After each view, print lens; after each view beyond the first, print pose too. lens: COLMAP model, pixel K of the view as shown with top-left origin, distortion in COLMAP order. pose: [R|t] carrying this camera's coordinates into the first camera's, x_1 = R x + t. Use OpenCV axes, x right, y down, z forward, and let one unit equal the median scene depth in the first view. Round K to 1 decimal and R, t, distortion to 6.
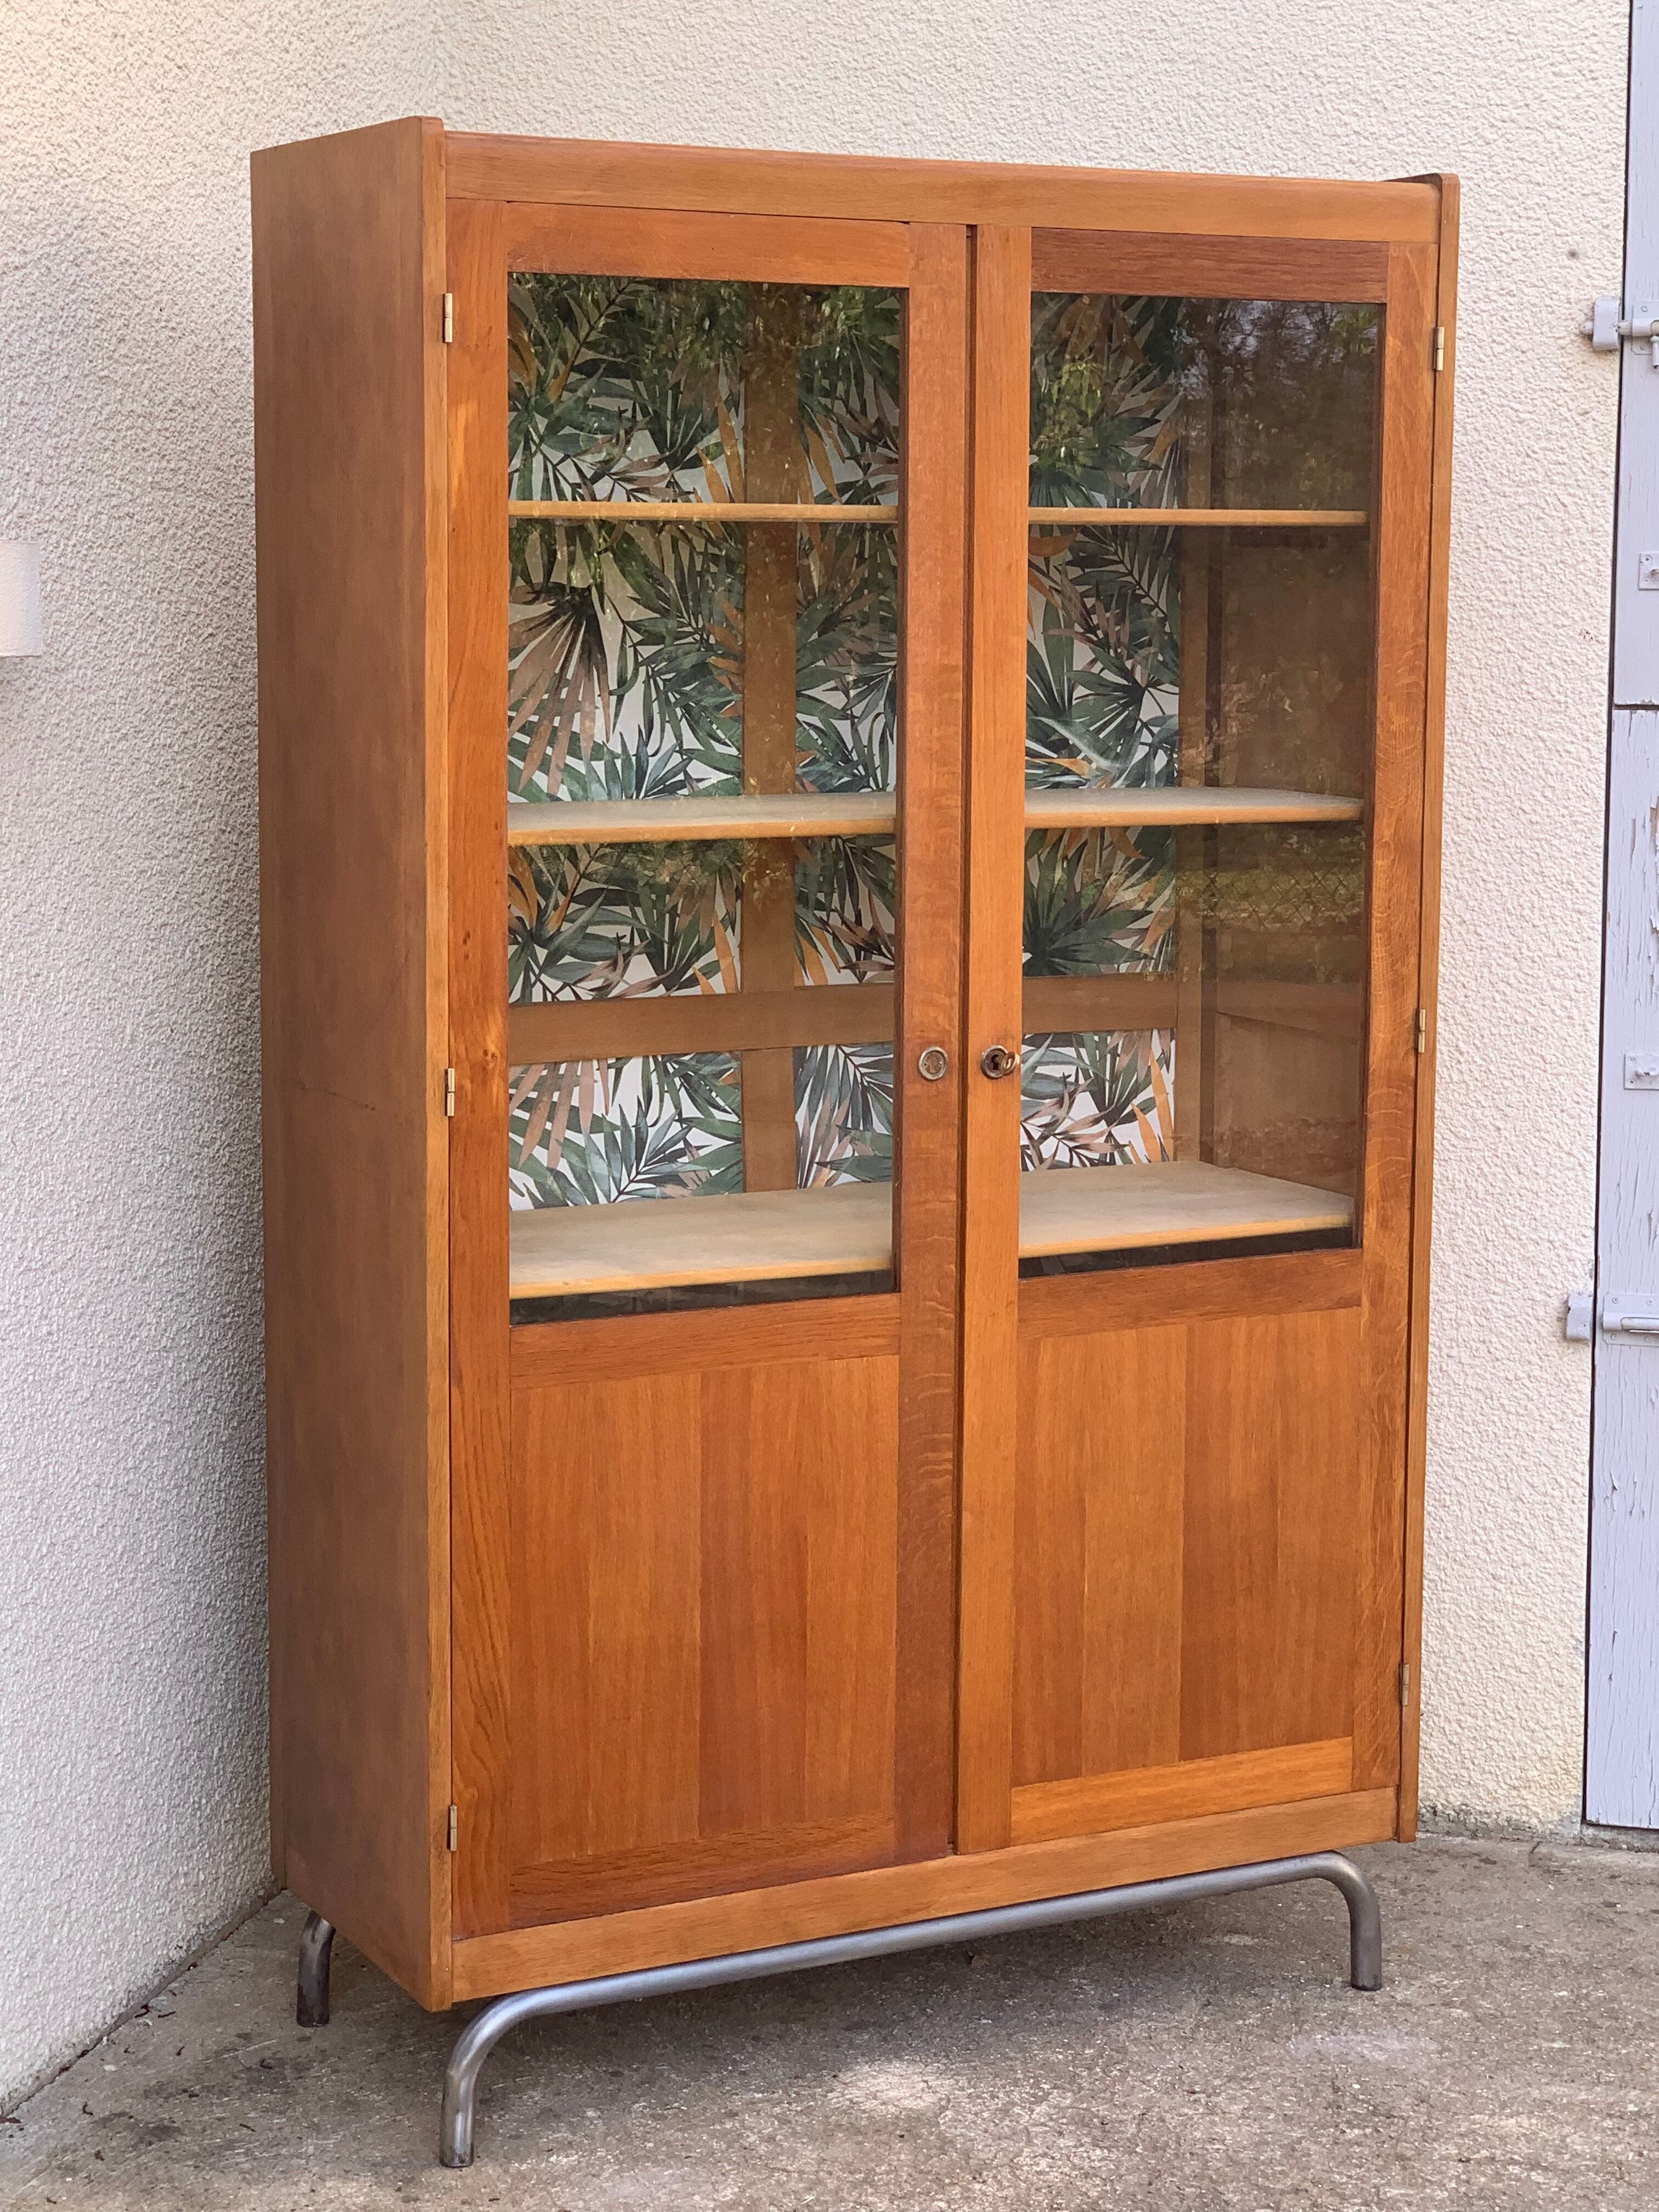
lens RADIAL K [[3996.7, 0, 824.2], [0, 3996.7, 1080.8], [0, 0, 1]] dist [0.026899, 0.599004]
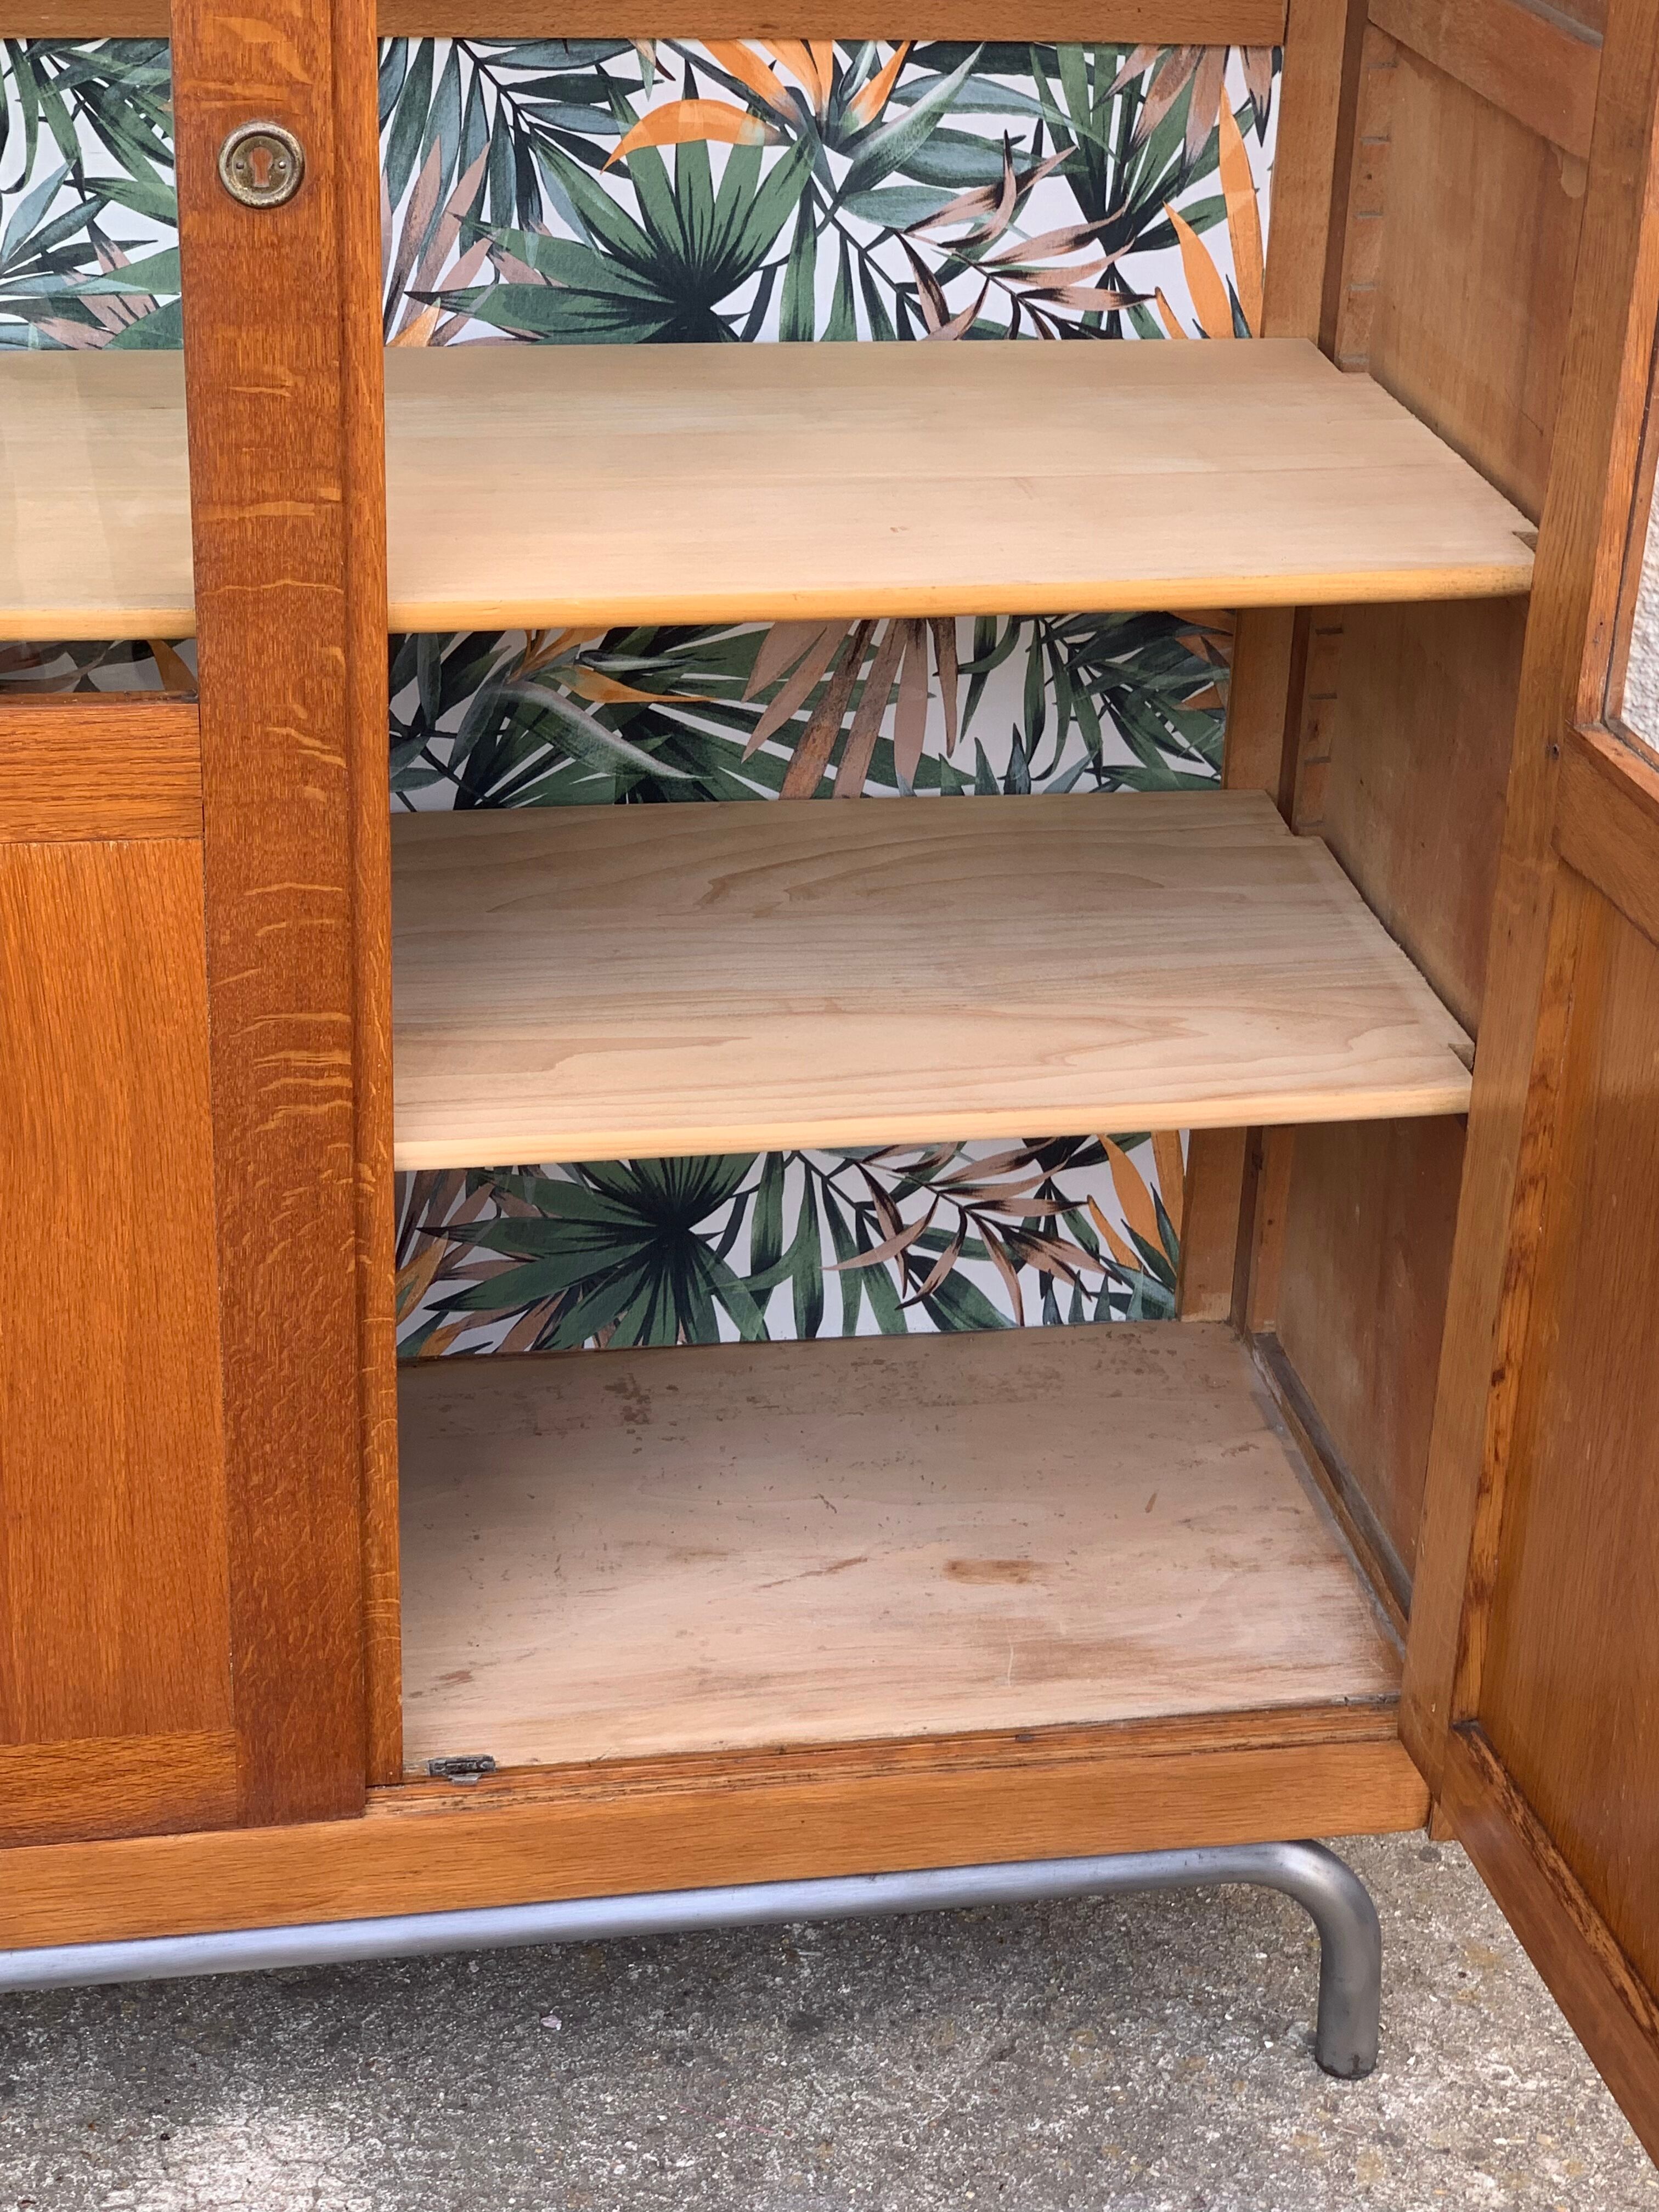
lens RADIAL K [[3886.2, 0, 823.4], [0, 3886.2, 1079.0], [0, 0, 1]] dist [-0.004015, 0.633000]
pose [[0.955788, 0.154378, -0.250275, 0.182279], [-0.068872, 0.944958, 0.319860, -0.044210], [0.285878, -0.288481, 0.913812, 0.590641]]
